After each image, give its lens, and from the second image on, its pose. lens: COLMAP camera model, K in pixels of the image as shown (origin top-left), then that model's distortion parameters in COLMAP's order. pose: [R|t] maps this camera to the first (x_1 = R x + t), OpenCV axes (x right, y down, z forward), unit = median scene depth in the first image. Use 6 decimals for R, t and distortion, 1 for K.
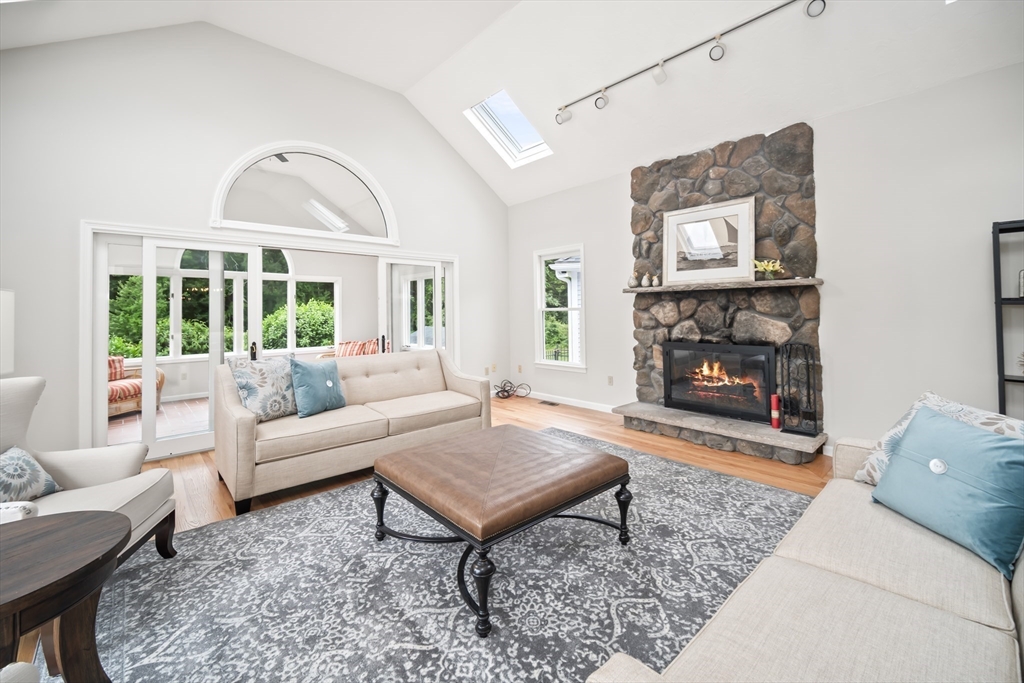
lens RADIAL K [[413.4, 0, 505.6], [0, 413.4, 313.9], [0, 0, 1]] dist [0.000479, -0.000230]
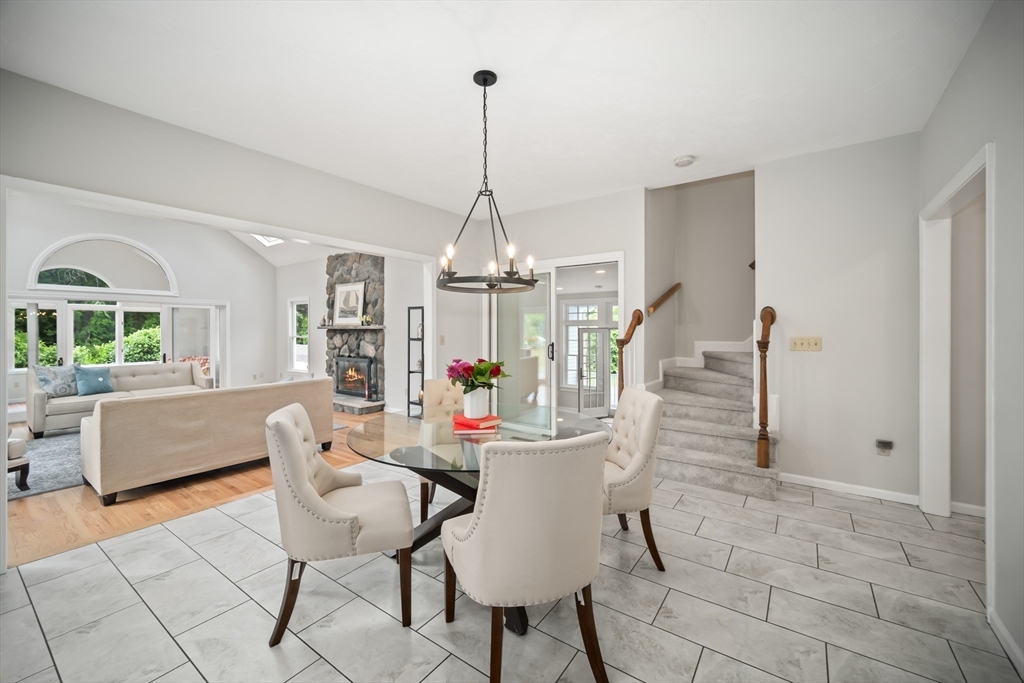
lens RADIAL K [[413.4, 0, 509.9], [0, 413.4, 337.1], [0, 0, 1]] dist [0.000479, -0.000230]
pose [[0.982009, 0.007208, 0.188694, 0.864022], [-0.009893, 0.999863, 0.013292, -0.054257], [-0.188573, -0.014919, 0.981946, -0.986565]]
